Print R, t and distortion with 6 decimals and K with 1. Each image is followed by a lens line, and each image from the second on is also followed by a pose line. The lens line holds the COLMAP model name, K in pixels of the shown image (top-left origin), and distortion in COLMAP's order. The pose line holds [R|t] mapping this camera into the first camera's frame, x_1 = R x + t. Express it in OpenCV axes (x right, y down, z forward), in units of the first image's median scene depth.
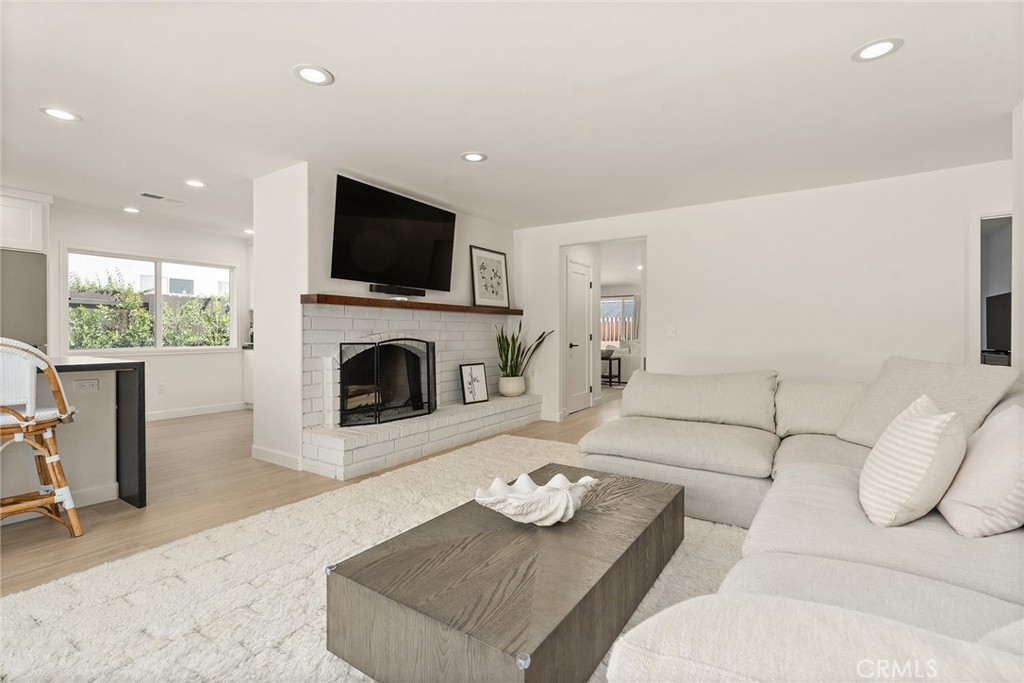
lens RADIAL K [[466.6, 0, 513.0], [0, 466.6, 337.3], [0, 0, 1]] dist [-0.002203, 0.000359]
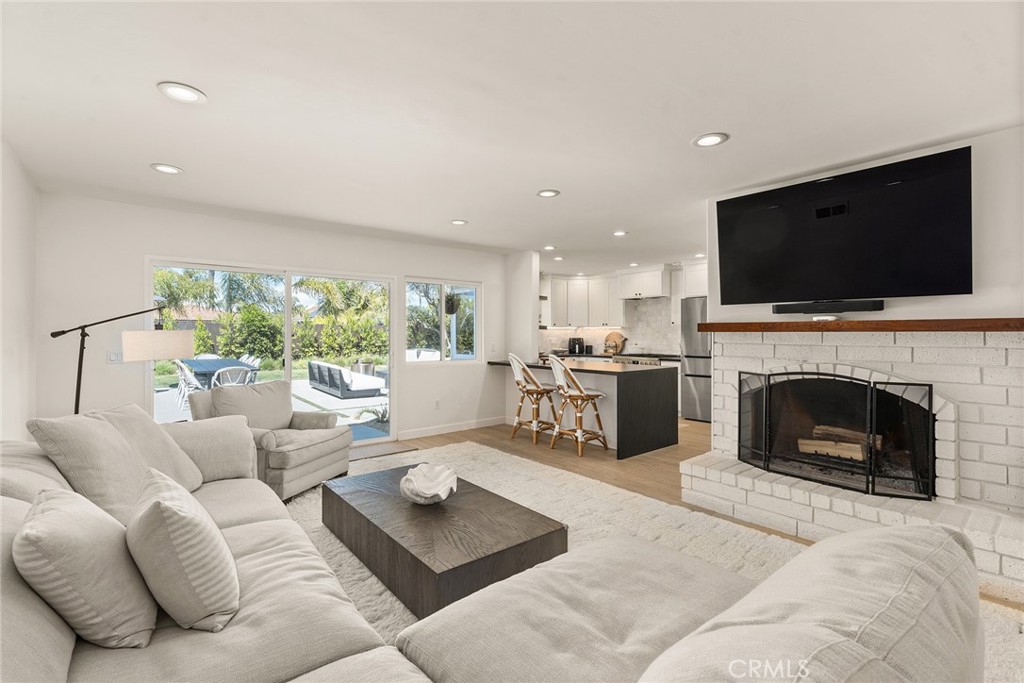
lens RADIAL K [[466.6, 0, 512.8], [0, 466.6, 338.6], [0, 0, 1]] dist [-0.002203, 0.000359]
pose [[-0.296810, 0.007657, -0.954906, 0.639511], [-0.008011, 0.999913, 0.010508, -0.057975], [0.954903, 0.010769, -0.296723, 0.796875]]
